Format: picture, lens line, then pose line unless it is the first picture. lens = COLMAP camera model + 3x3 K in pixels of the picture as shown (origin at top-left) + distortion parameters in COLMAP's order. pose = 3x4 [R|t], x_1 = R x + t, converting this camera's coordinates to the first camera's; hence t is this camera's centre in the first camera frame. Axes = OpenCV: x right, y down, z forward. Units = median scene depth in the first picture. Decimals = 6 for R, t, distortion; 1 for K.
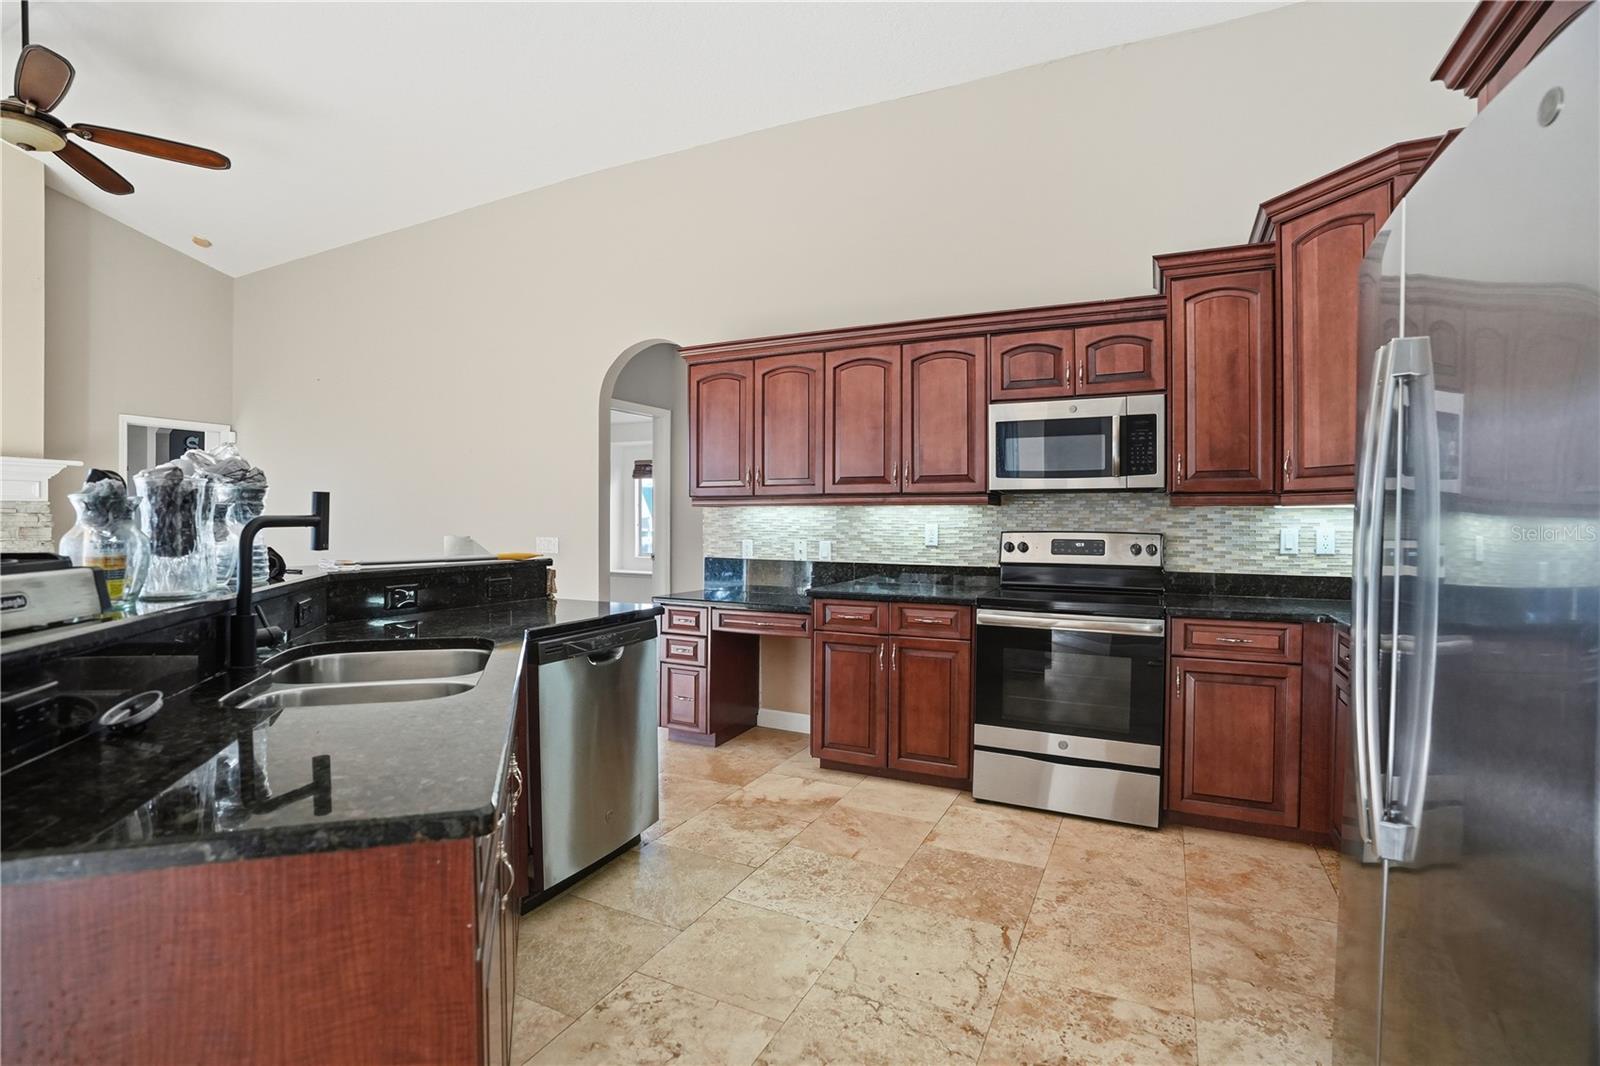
lens RADIAL K [[751.3, 0, 799.1], [0, 751.3, 535.5], [0, 0, 1]] dist [-0.073772, 0.035518]
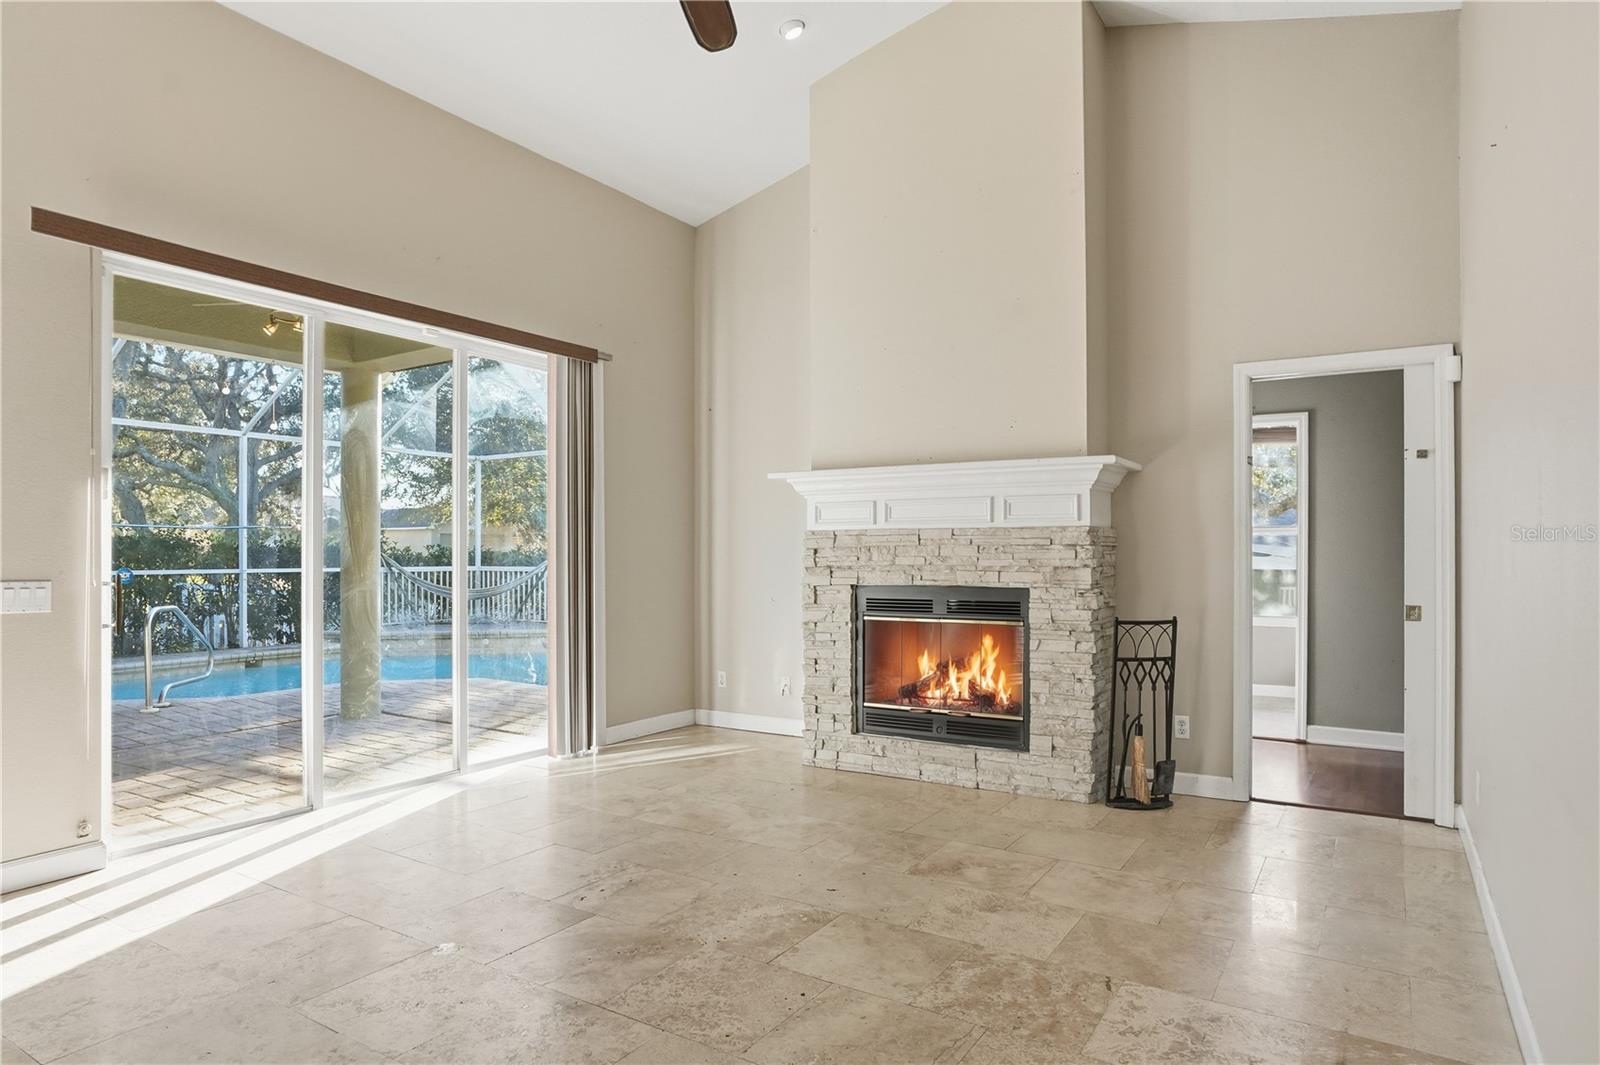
lens RADIAL K [[918.7, 0, 798.1], [0, 918.7, 554.1], [0, 0, 1]] dist [-0.004775, -0.000571]
pose [[-0.127252, -0.004374, -0.991861, -0.357866], [-0.022860, 0.999738, -0.001476, -0.025200], [0.991607, 0.022486, -0.127318, 1.348815]]
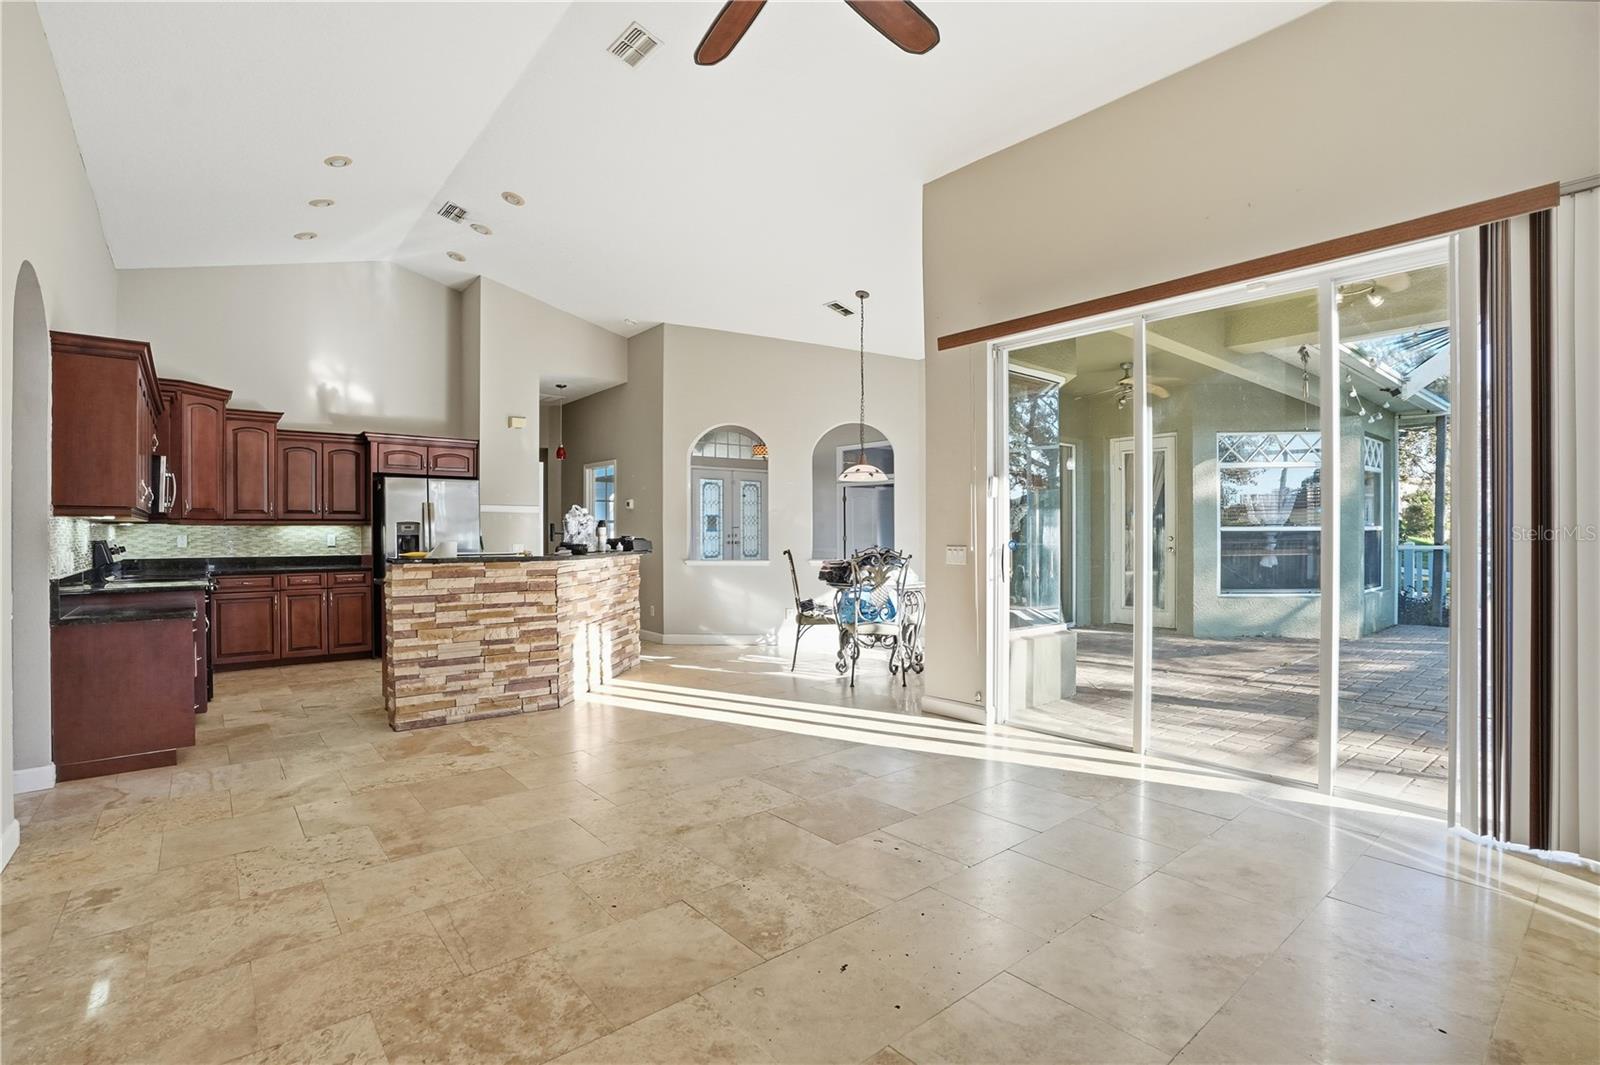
lens RADIAL K [[751.3, 0, 799.1], [0, 751.3, 535.0], [0, 0, 1]] dist [-0.073772, 0.035518]
pose [[-0.906284, -0.001509, 0.422667, -1.587102], [0.009916, 0.999642, 0.024831, -0.038796], [-0.422554, 0.026695, -0.905945, 1.830462]]
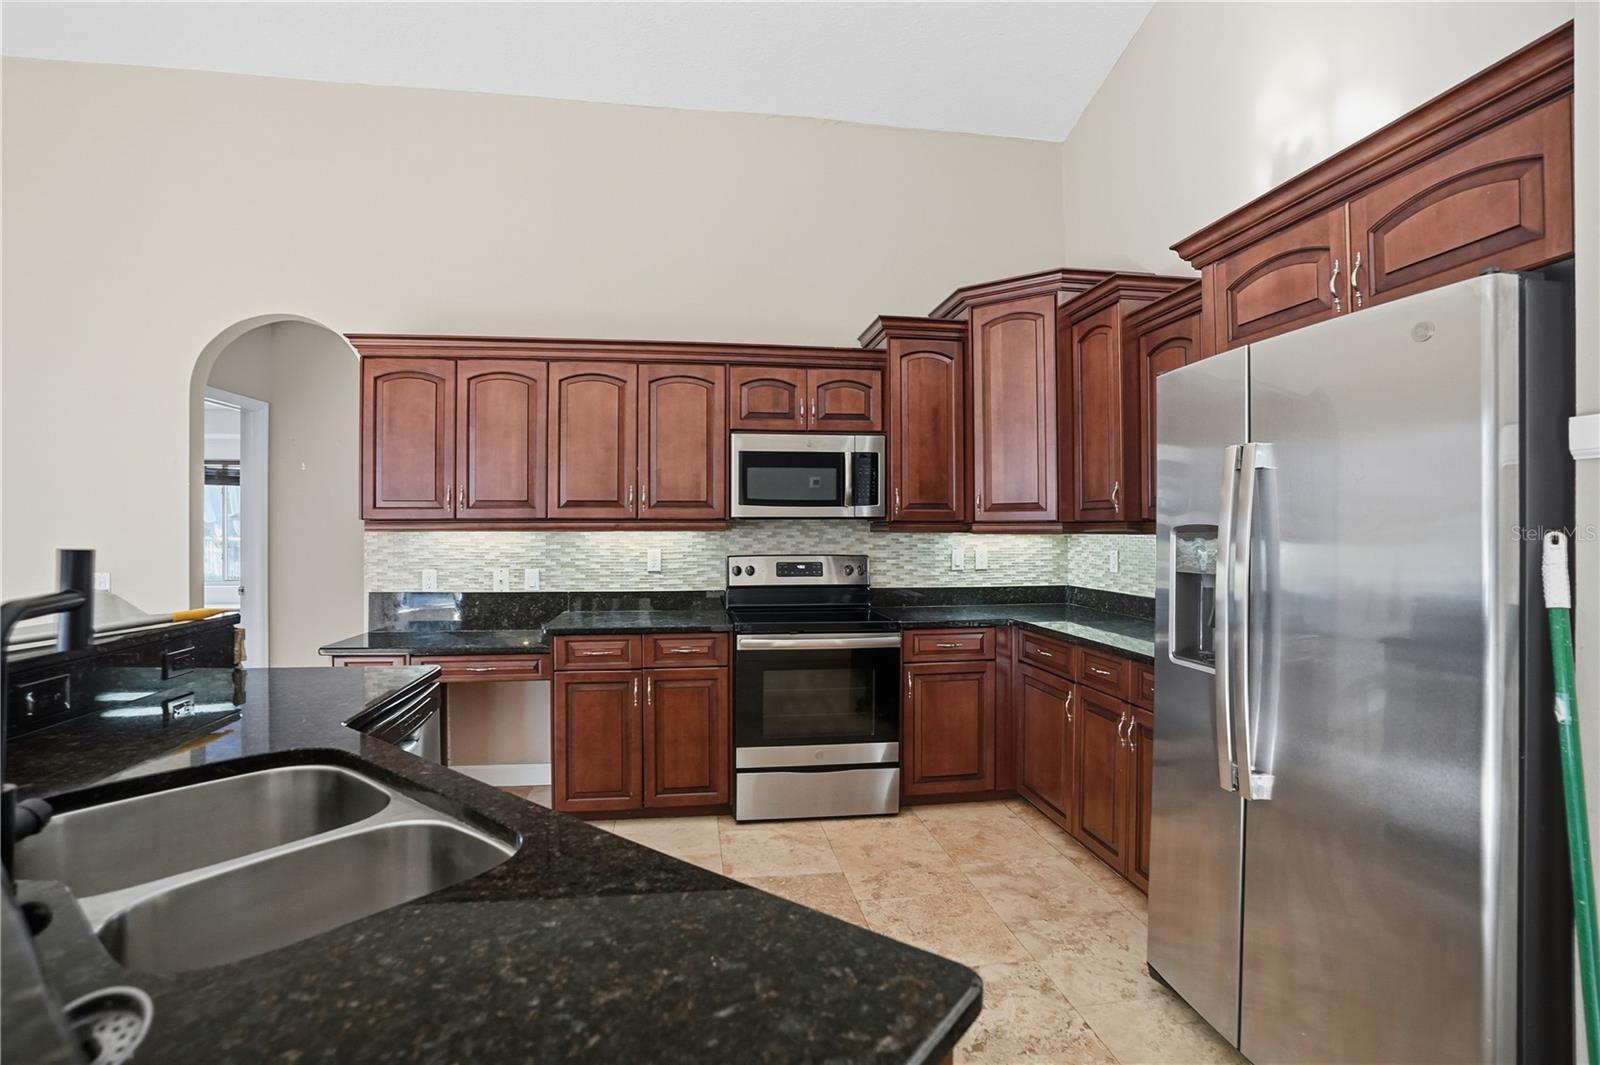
lens RADIAL K [[751.3, 0, 799.1], [0, 751.3, 535.0], [0, 0, 1]] dist [-0.073772, 0.035518]
pose [[0.823783, -0.009330, 0.566829, -0.258305], [0.014451, 0.999885, -0.004545, -0.030741], [-0.566721, 0.011935, 0.823823, 0.103493]]
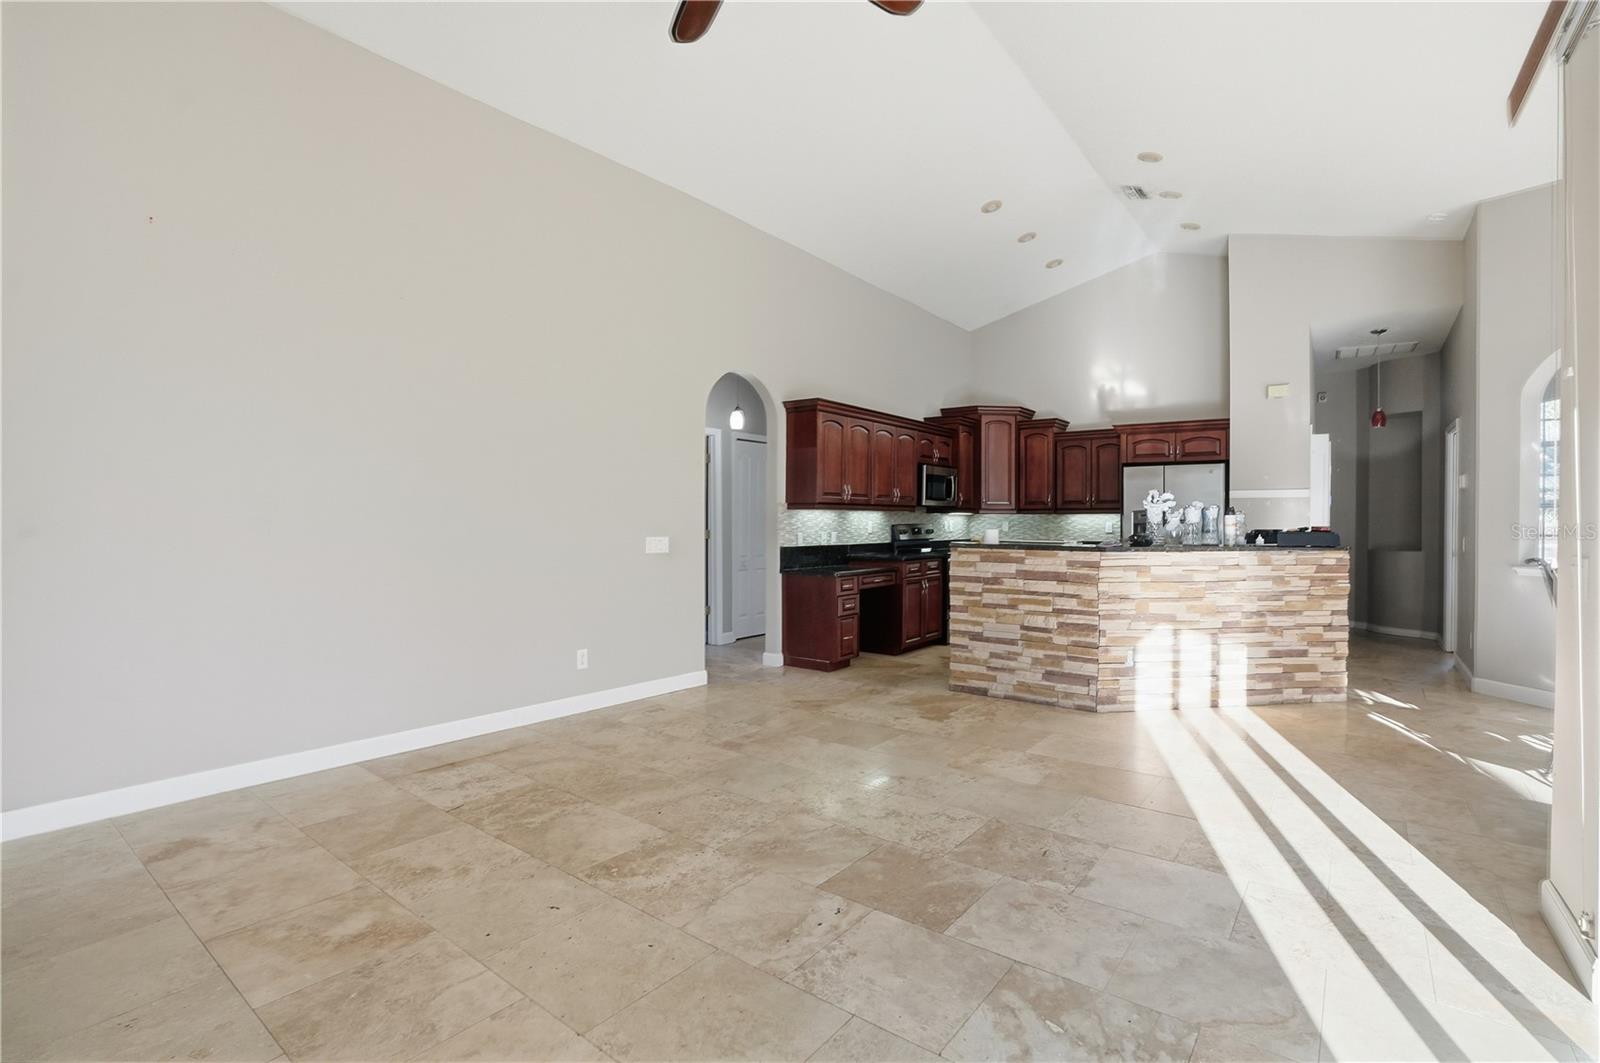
lens RADIAL K [[751.3, 0, 799.1], [0, 751.3, 534.0], [0, 0, 1]] dist [-0.073772, 0.035518]
pose [[0.225213, -0.019549, 0.974113, -1.978531], [0.020872, 0.999666, 0.015236, -0.019193], [-0.974086, 0.016900, 0.225546, 0.877630]]
